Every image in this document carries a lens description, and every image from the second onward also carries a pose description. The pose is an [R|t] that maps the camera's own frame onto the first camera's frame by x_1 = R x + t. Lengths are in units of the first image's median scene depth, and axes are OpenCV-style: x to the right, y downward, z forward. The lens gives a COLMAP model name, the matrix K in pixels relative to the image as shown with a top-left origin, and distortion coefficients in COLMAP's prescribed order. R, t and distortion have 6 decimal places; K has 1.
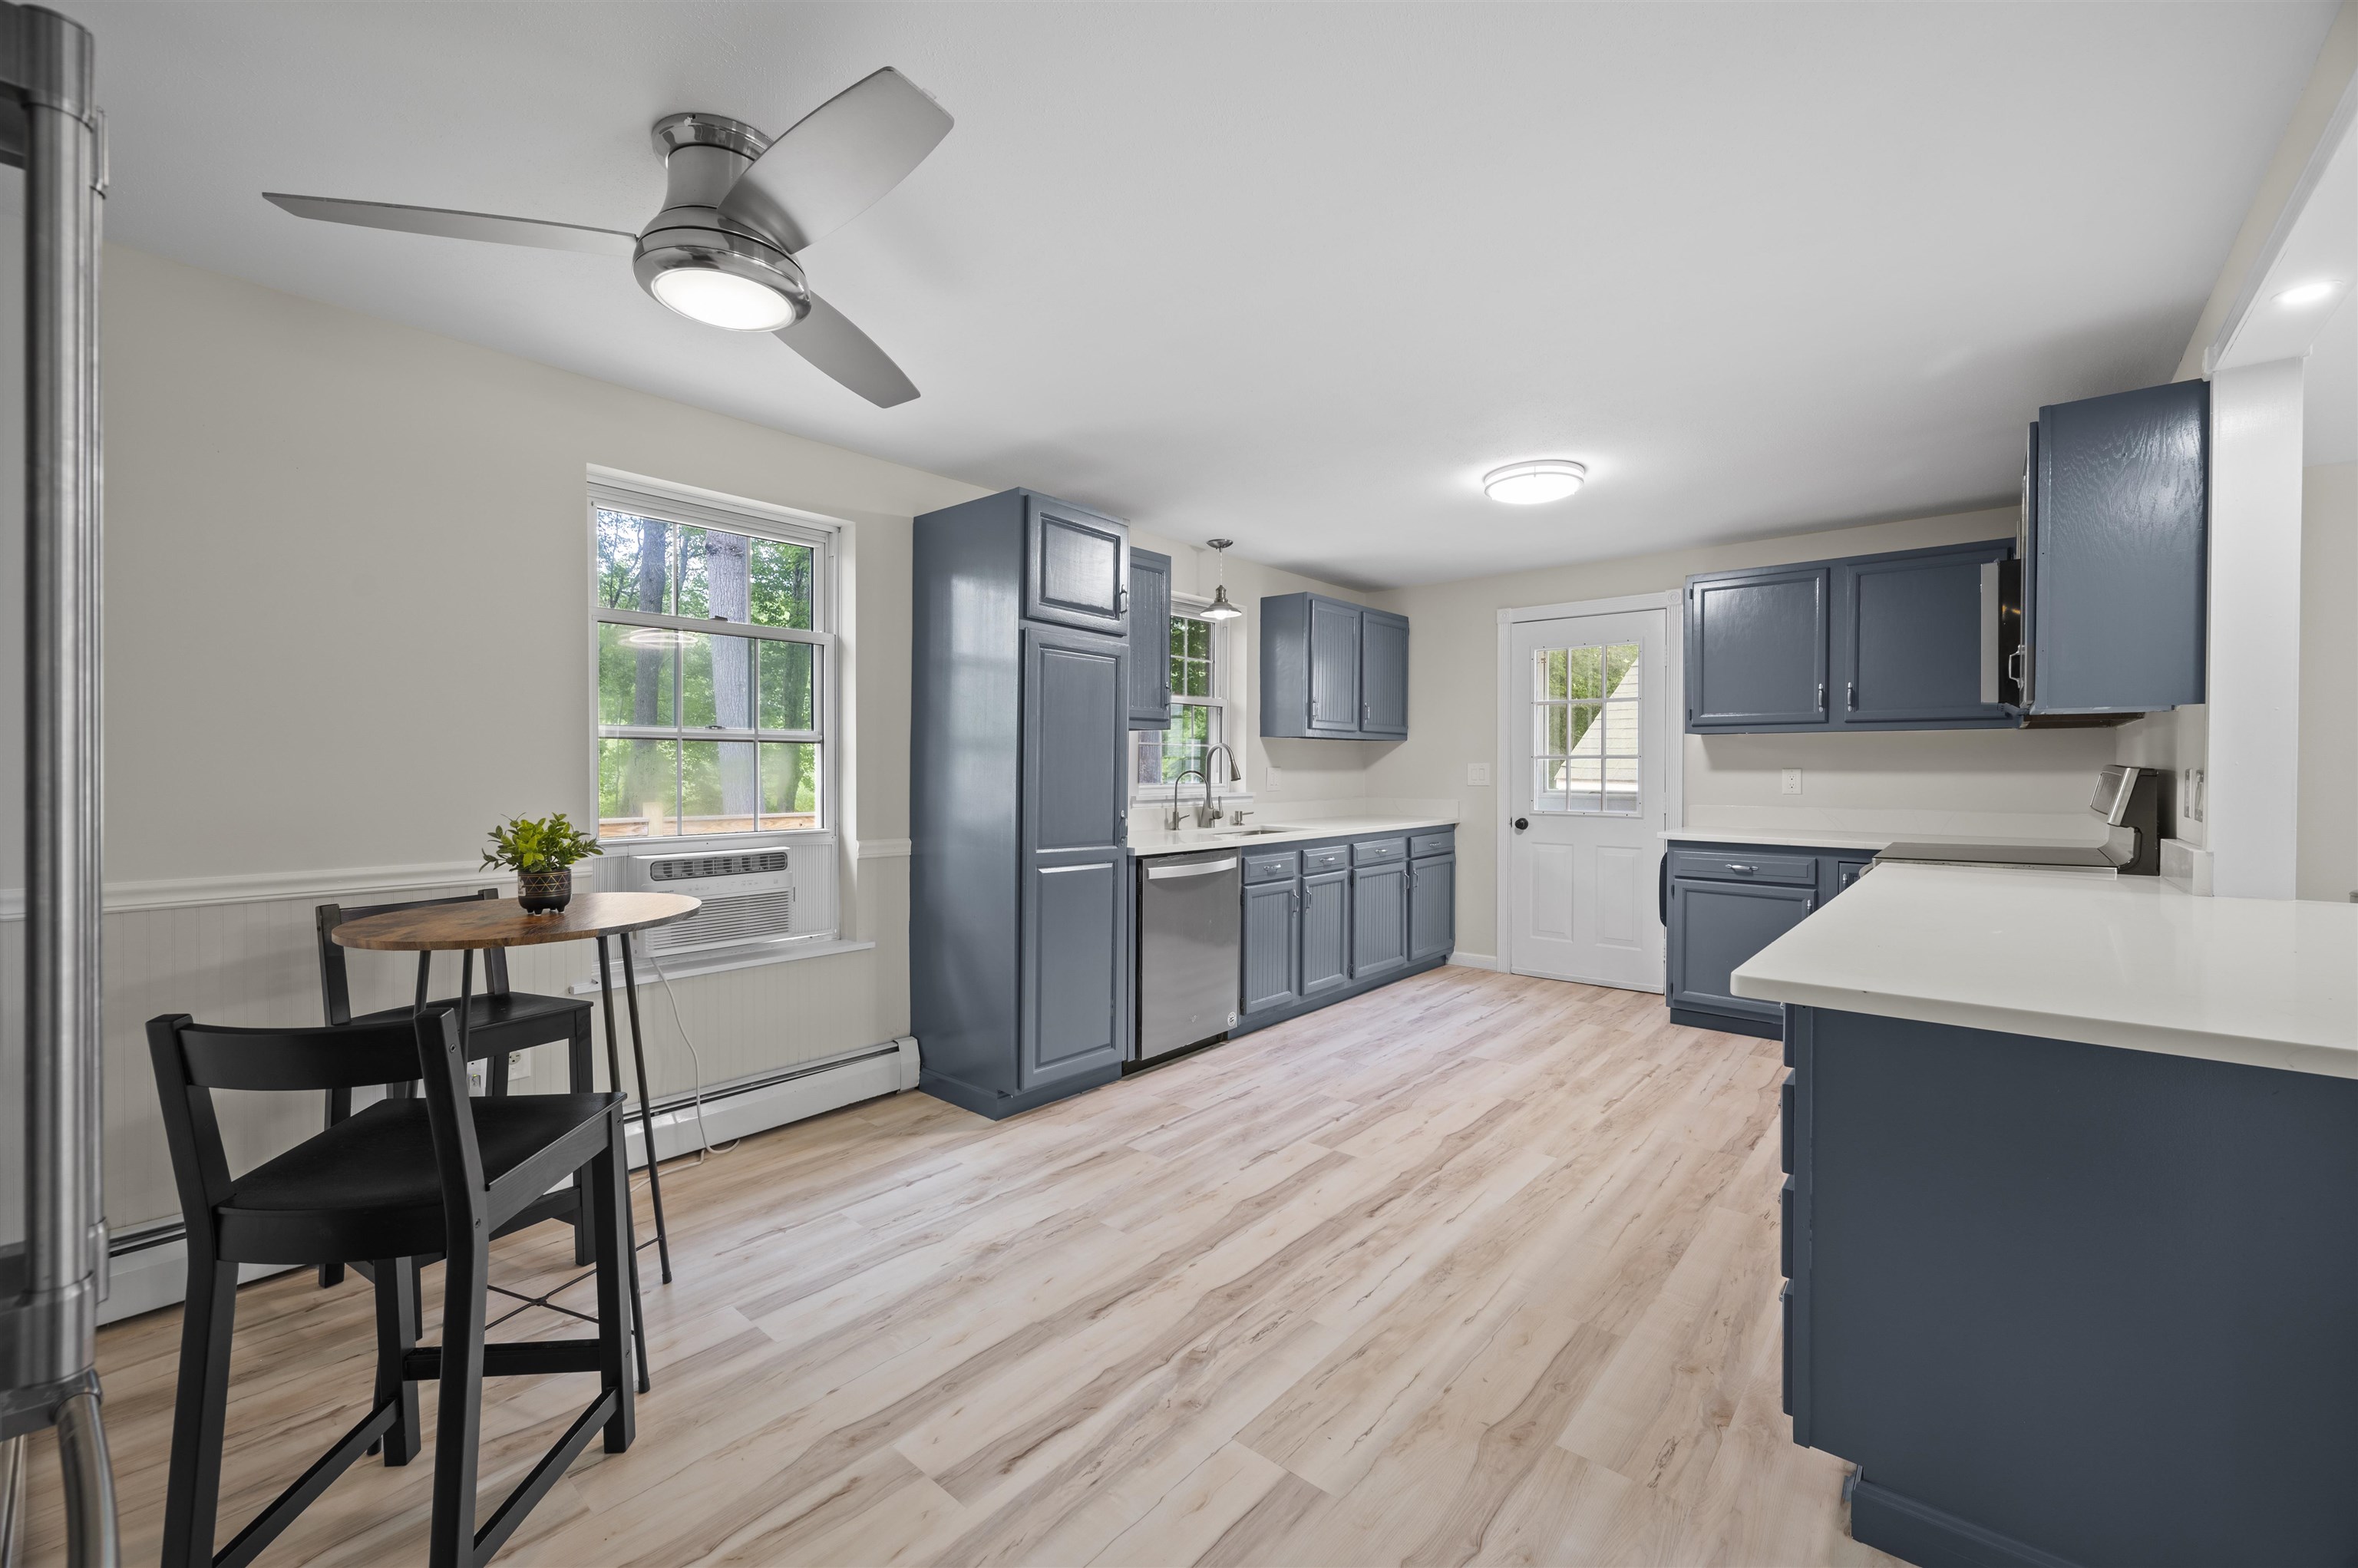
lens RADIAL K [[954.6, 0, 1190.5], [0, 954.6, 789.2], [0, 0, 1]] dist [-0.000732, 0.000023]
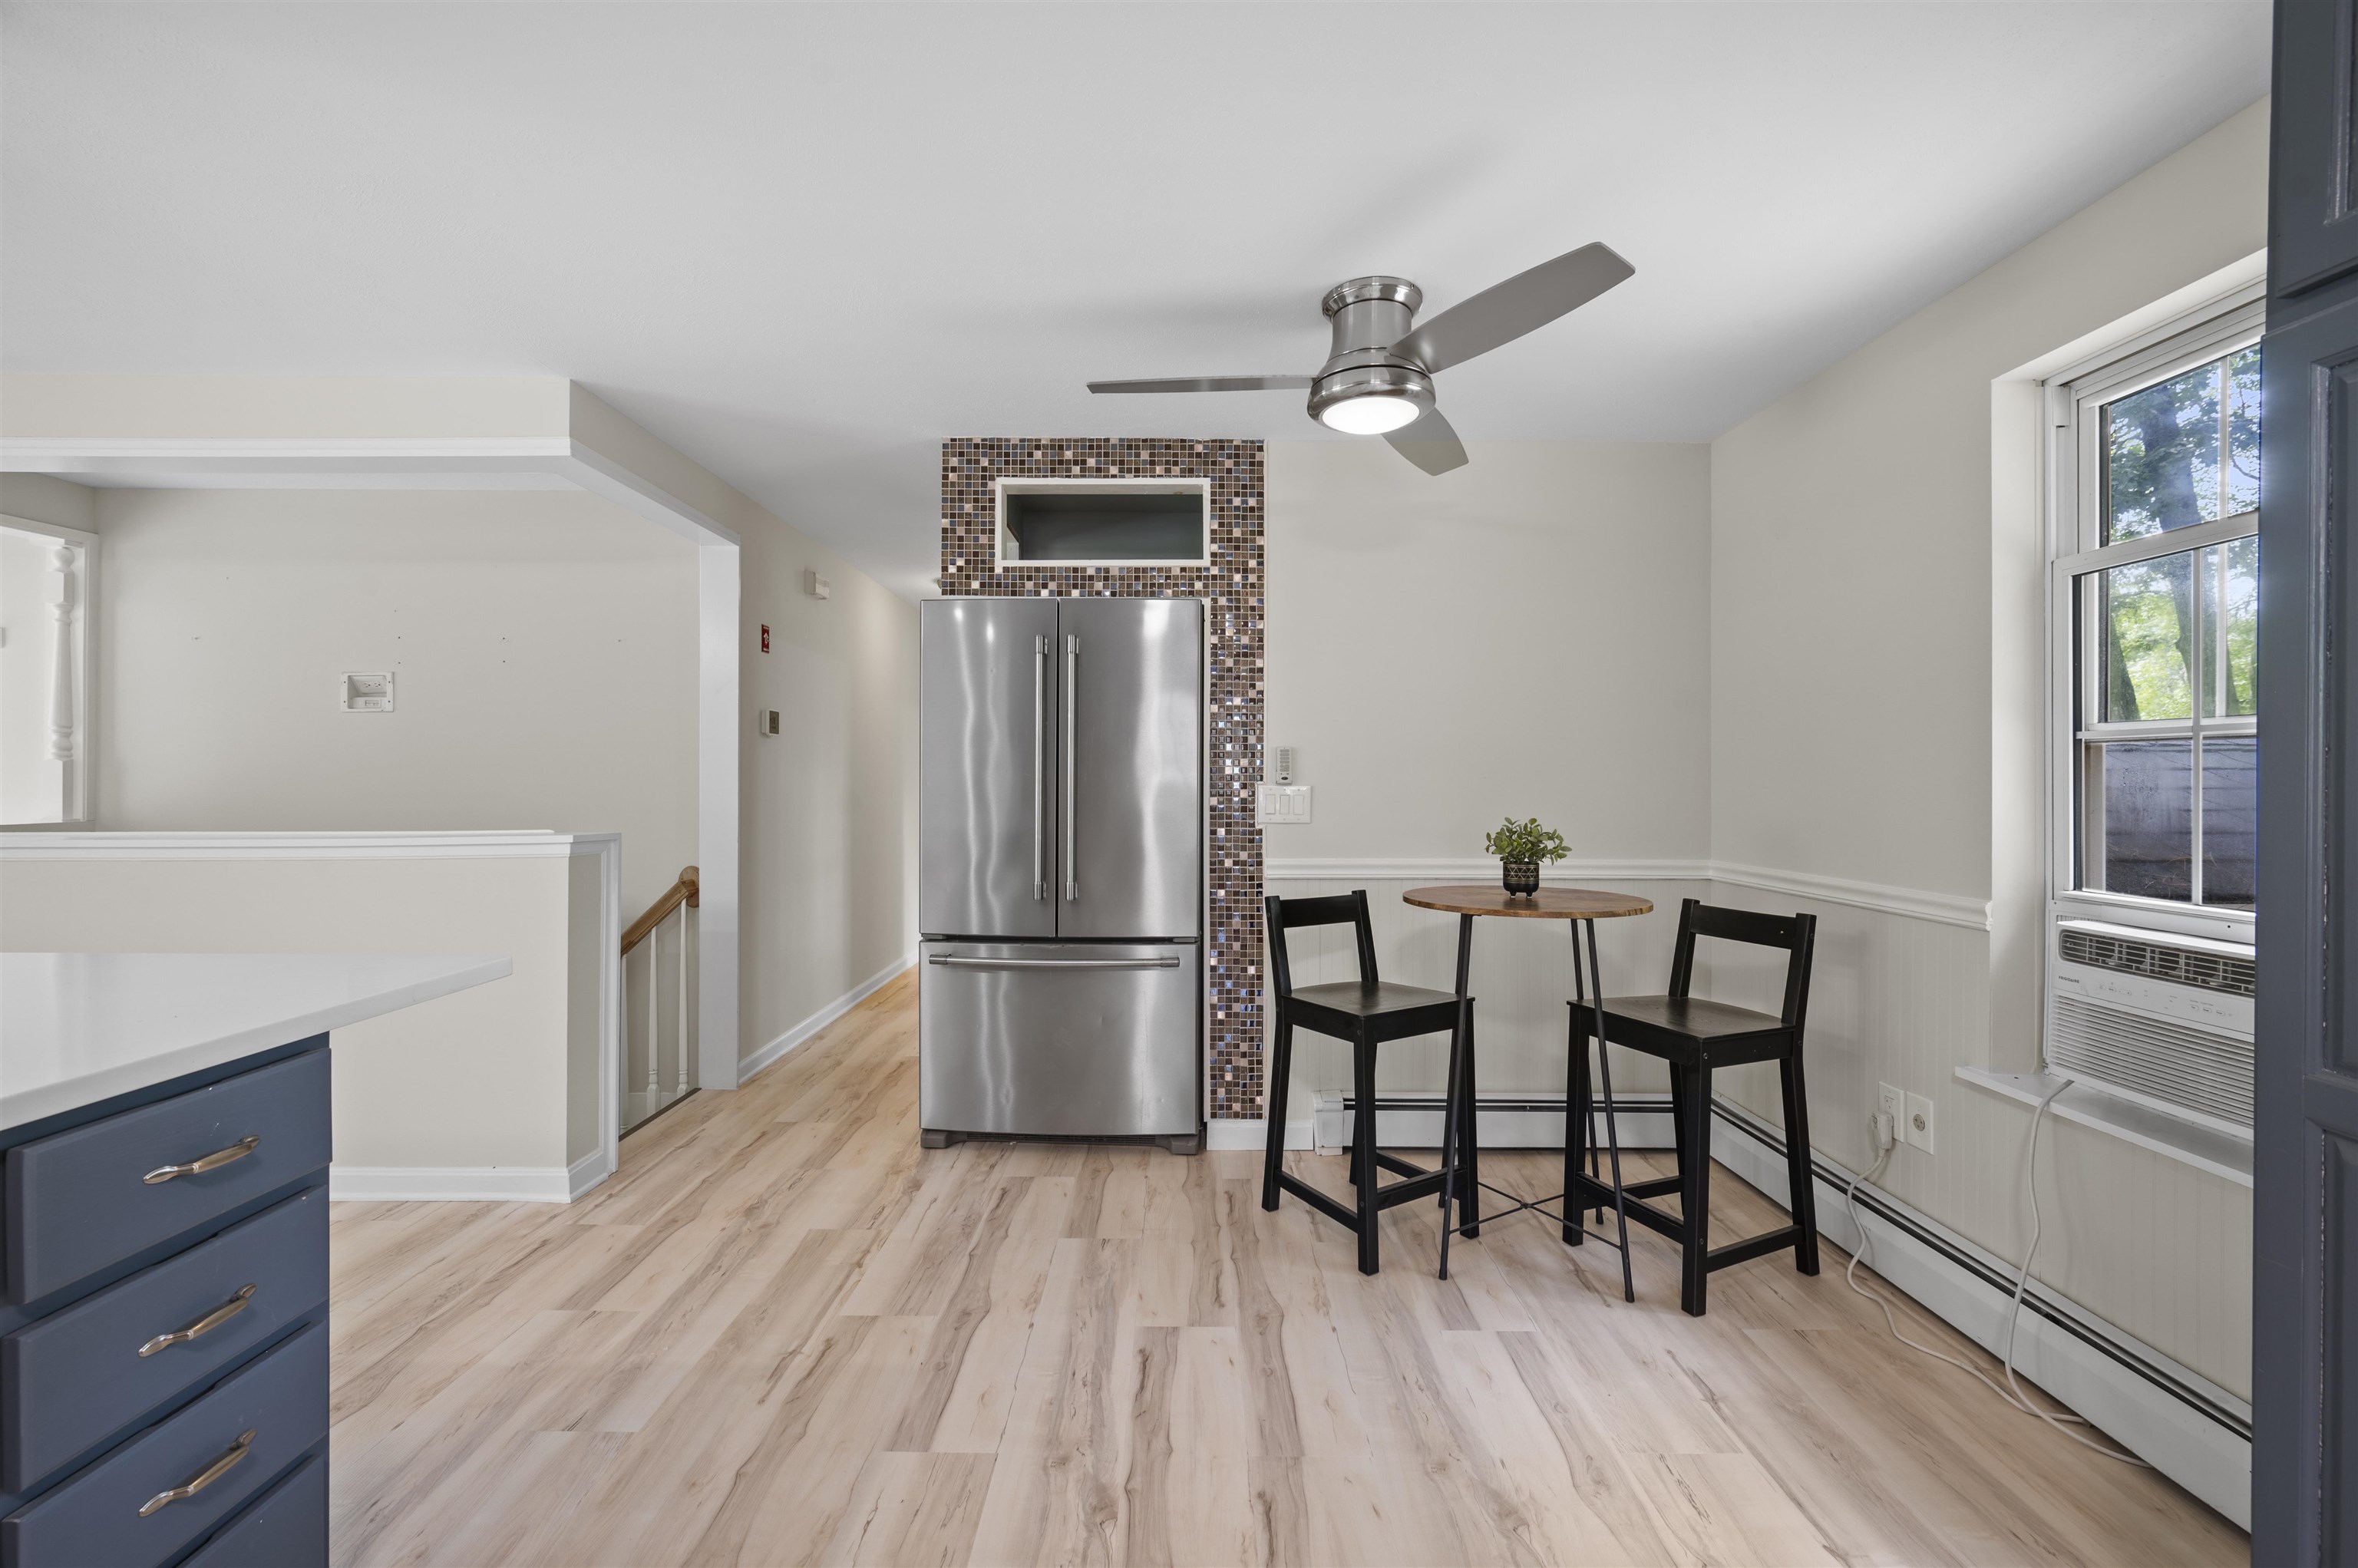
lens RADIAL K [[985.8, 0, 1178.1], [0, 985.8, 777.6], [0, 0, 1]] dist [0.010173, -0.002271]
pose [[-0.764931, -0.004319, -0.644098, 0.314678], [-0.017413, 0.999751, 0.013976, -0.023395], [0.643877, 0.021906, -0.764815, 1.051113]]
